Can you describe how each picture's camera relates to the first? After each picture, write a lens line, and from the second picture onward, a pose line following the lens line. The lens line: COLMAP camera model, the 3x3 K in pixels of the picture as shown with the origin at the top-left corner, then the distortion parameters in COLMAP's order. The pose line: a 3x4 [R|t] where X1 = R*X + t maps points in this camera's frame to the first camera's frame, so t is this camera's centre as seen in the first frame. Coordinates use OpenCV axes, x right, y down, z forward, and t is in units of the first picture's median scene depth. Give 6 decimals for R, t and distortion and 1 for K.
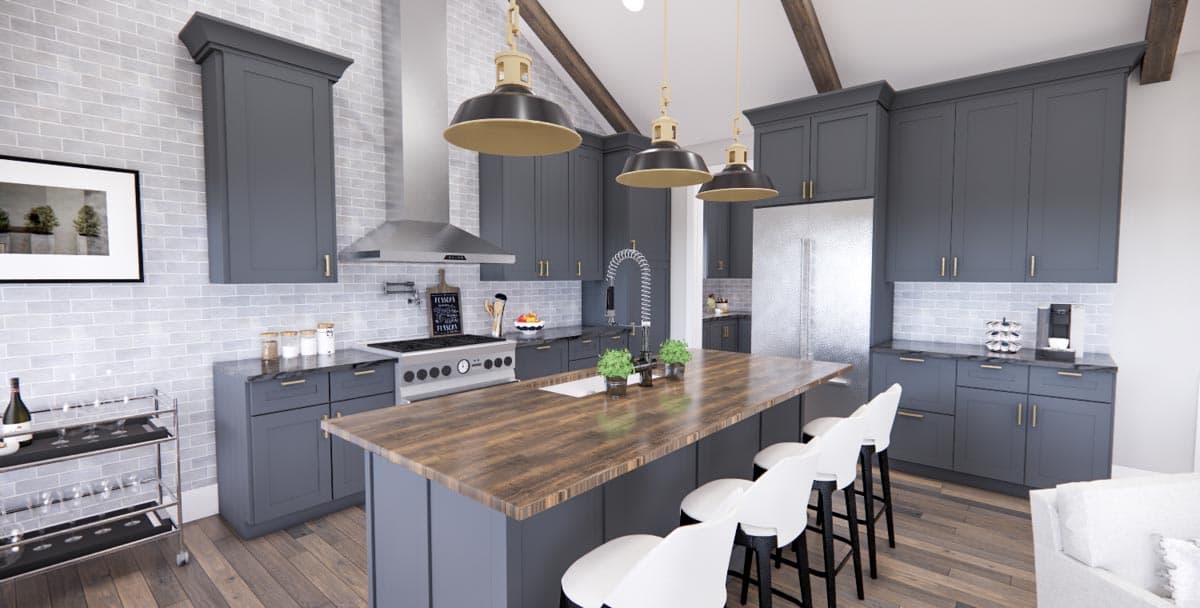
lens RADIAL K [[523.5, 0, 599.4], [0, 523.5, 303.1], [0, 0, 1]] dist [-0.003811, -0.000624]
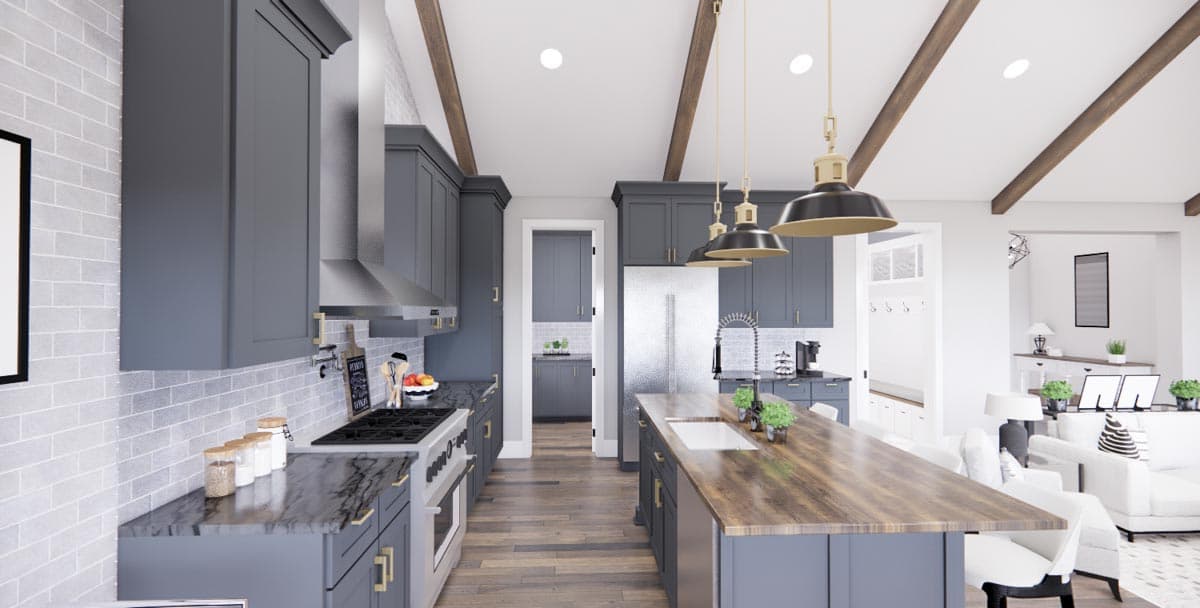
lens RADIAL K [[523.5, 0, 603.3], [0, 523.5, 303.8], [0, 0, 1]] dist [-0.003811, -0.000624]
pose [[0.726939, 0.008170, 0.686654, -0.605907], [0.037600, 0.997956, -0.051680, -0.047396], [-0.685672, 0.063387, 0.725145, 0.237791]]
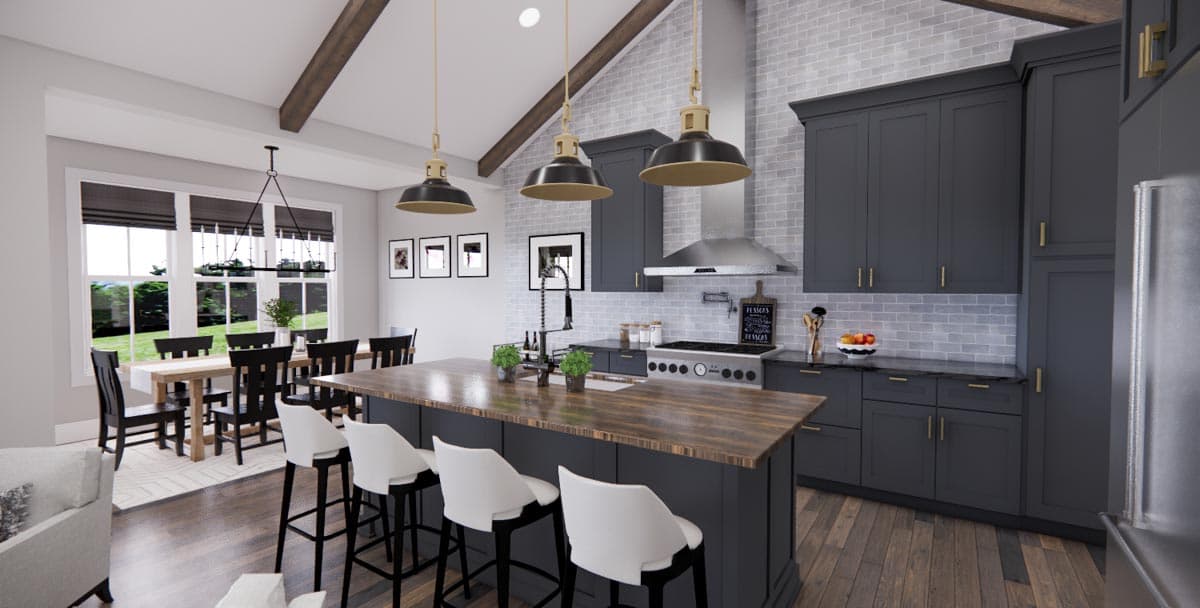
lens RADIAL K [[523.5, 0, 610.0], [0, 523.5, 302.8], [0, 0, 1]] dist [-0.003811, -0.000624]
pose [[0.137993, 0.030986, -0.989948, 0.759672], [-0.047071, 0.998586, 0.024695, -0.035629], [0.989314, 0.043190, 0.139256, 0.622016]]
